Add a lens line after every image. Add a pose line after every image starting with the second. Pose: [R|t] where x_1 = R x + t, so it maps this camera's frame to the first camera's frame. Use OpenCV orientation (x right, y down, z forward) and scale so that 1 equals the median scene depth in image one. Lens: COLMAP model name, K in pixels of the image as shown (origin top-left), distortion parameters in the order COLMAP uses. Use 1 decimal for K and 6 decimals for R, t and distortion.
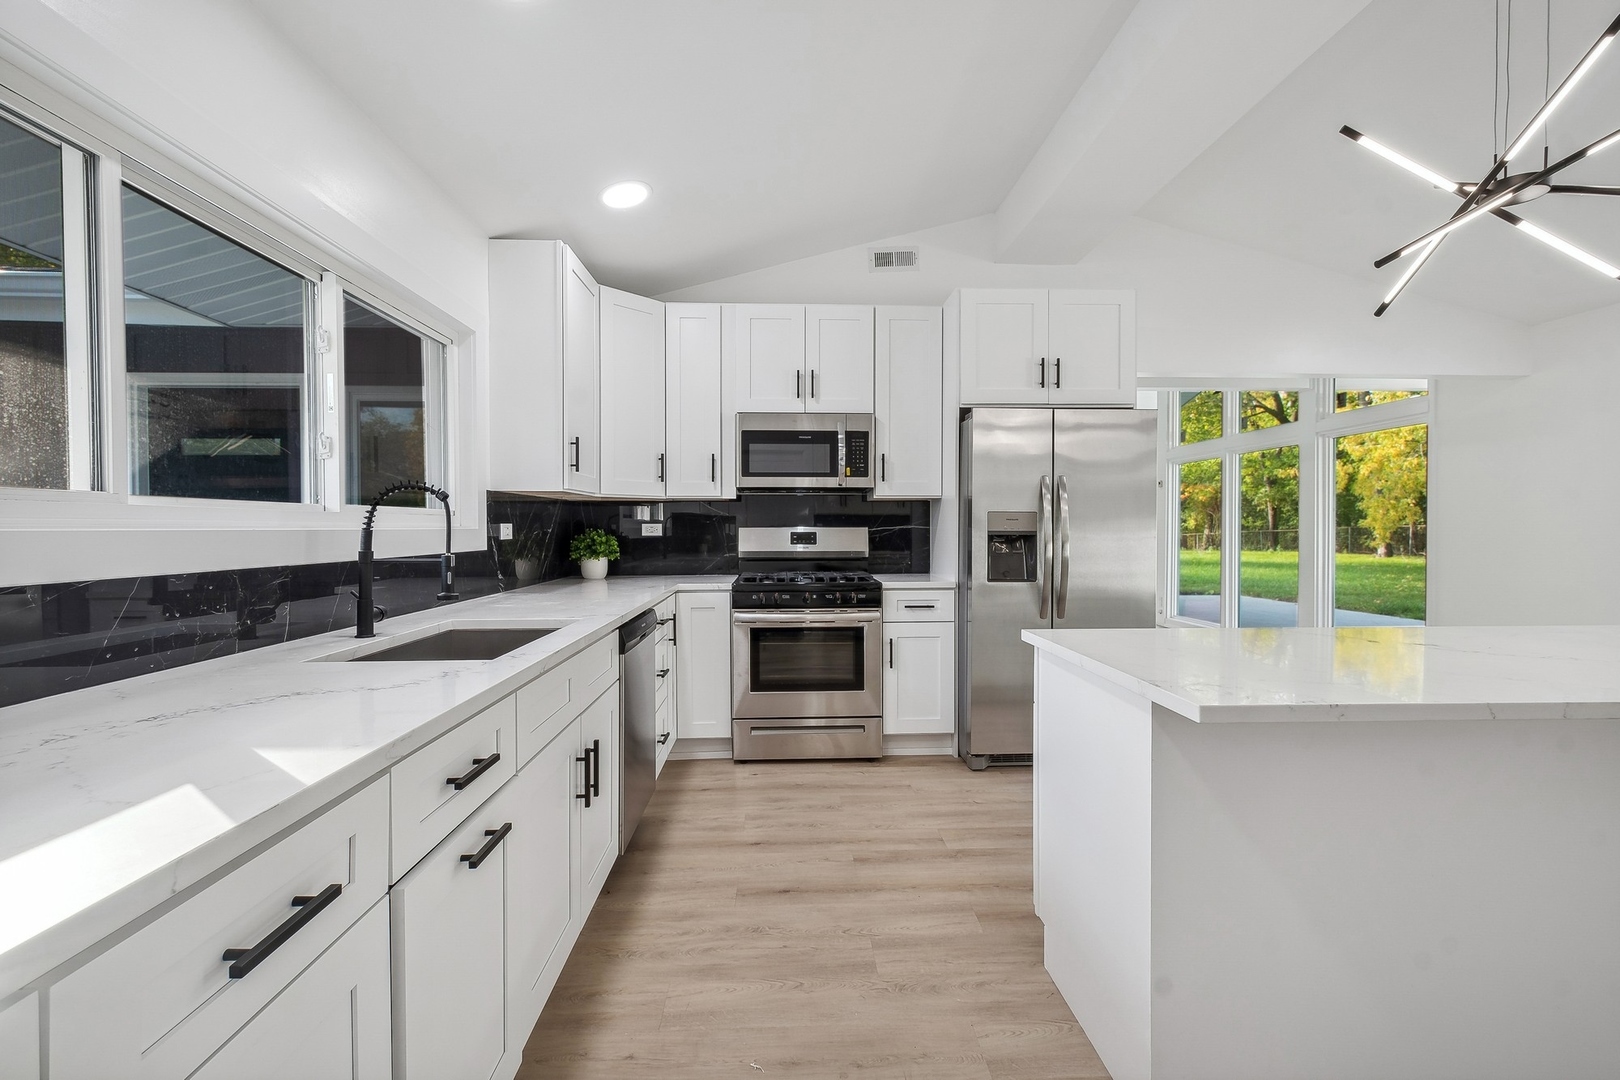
lens RADIAL K [[727.8, 0, 811.2], [0, 727.8, 536.1], [0, 0, 1]] dist [0.005114, -0.001273]
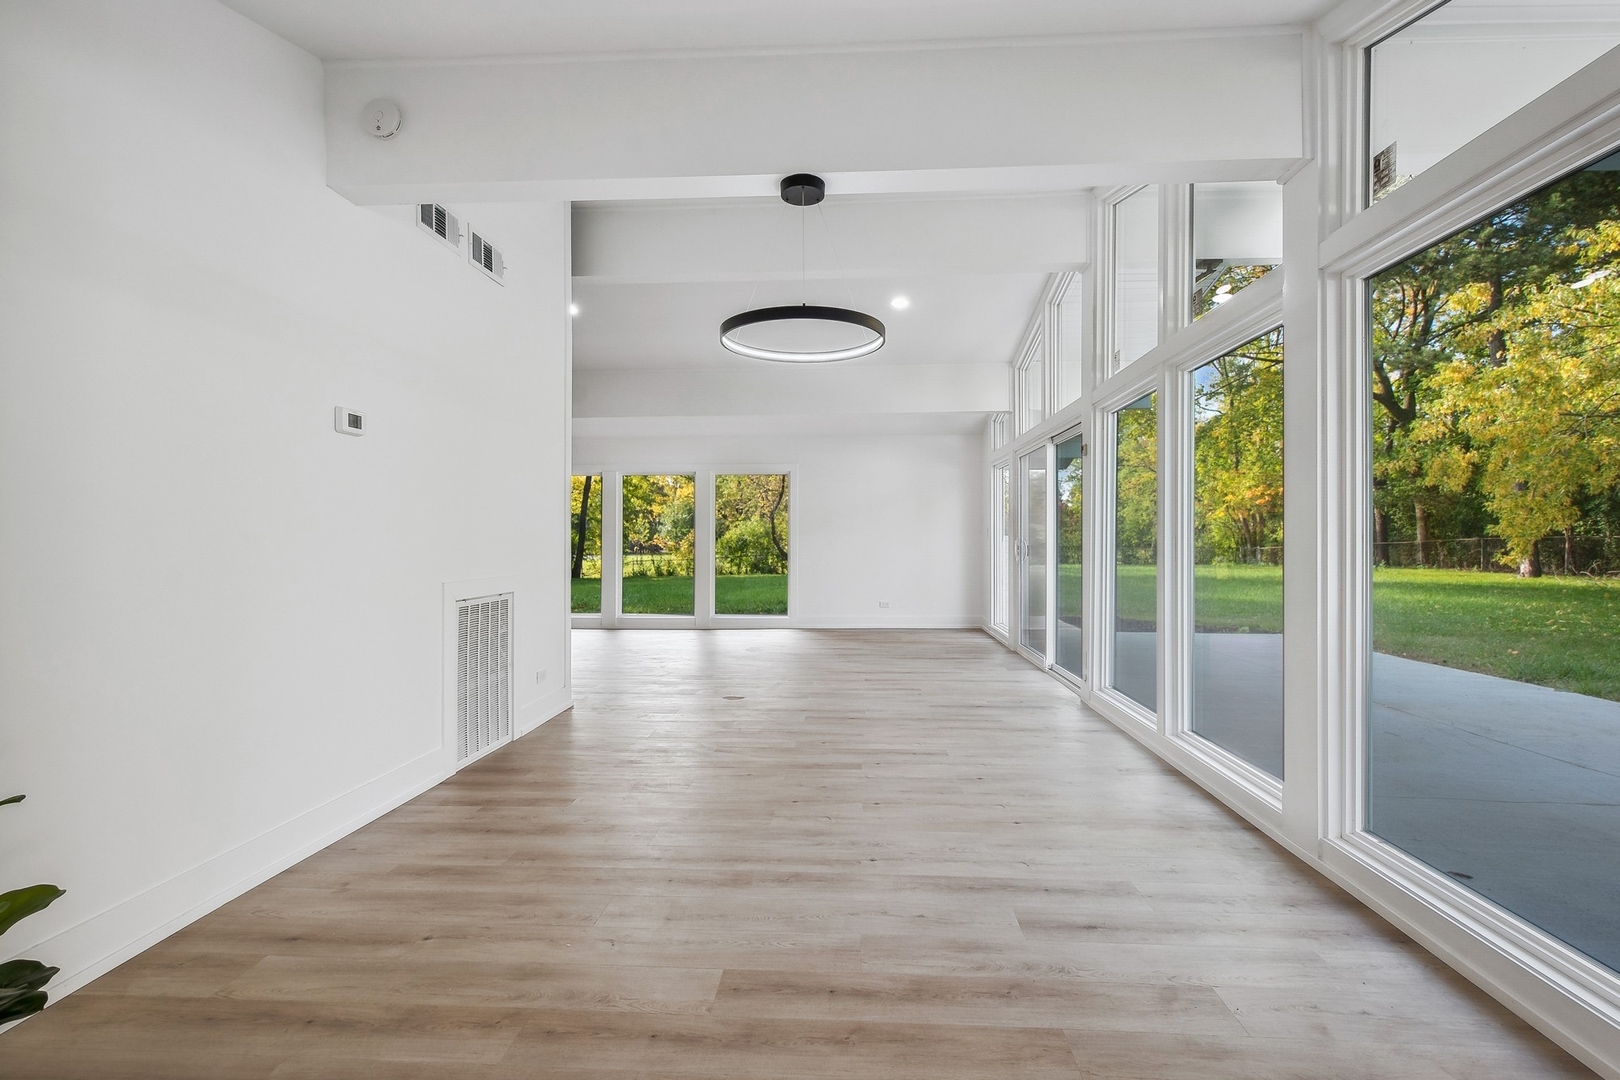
lens RADIAL K [[727.8, 0, 805.8], [0, 727.8, 540.1], [0, 0, 1]] dist [0.005114, -0.001273]
pose [[0.993308, 0.004333, -0.115412, 0.171276], [-0.005529, 0.999934, -0.010048, 0.002653], [0.115361, 0.010619, 0.993267, 0.214388]]
